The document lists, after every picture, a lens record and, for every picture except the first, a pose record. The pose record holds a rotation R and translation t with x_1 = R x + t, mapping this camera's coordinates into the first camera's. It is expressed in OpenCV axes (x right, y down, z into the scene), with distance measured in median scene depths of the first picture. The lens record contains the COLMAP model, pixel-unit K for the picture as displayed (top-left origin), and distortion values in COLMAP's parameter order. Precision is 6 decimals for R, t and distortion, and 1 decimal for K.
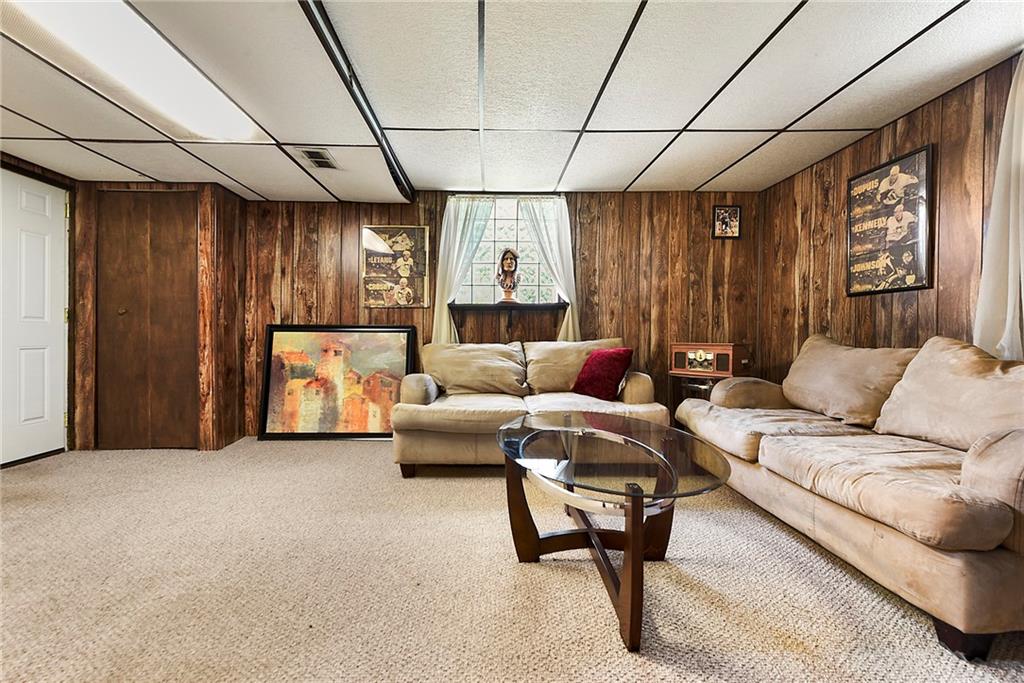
lens RADIAL K [[406.1, 0, 510.9], [0, 406.1, 347.3], [0, 0, 1]] dist [0.003260, 0.000049]
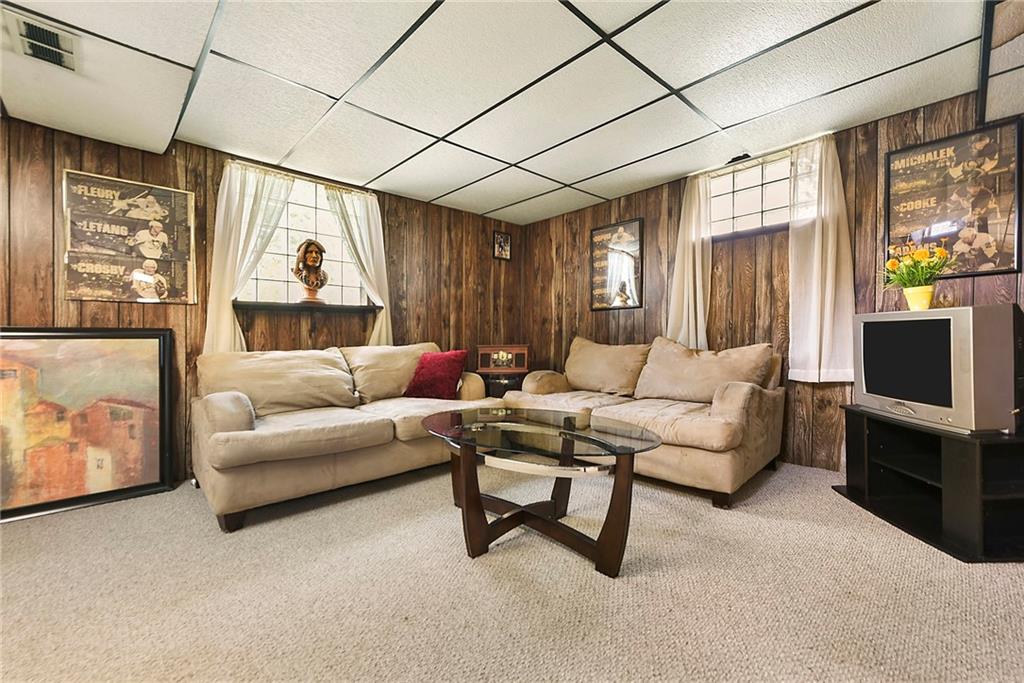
lens RADIAL K [[407.6, 0, 492.8], [0, 407.6, 359.6], [0, 0, 1]] dist [0.001578, -0.000033]
pose [[0.758655, -0.038741, 0.650340, -0.318332], [0.034043, 0.999224, 0.019810, 0.006661], [-0.650602, 0.007111, 0.759385, 0.102878]]
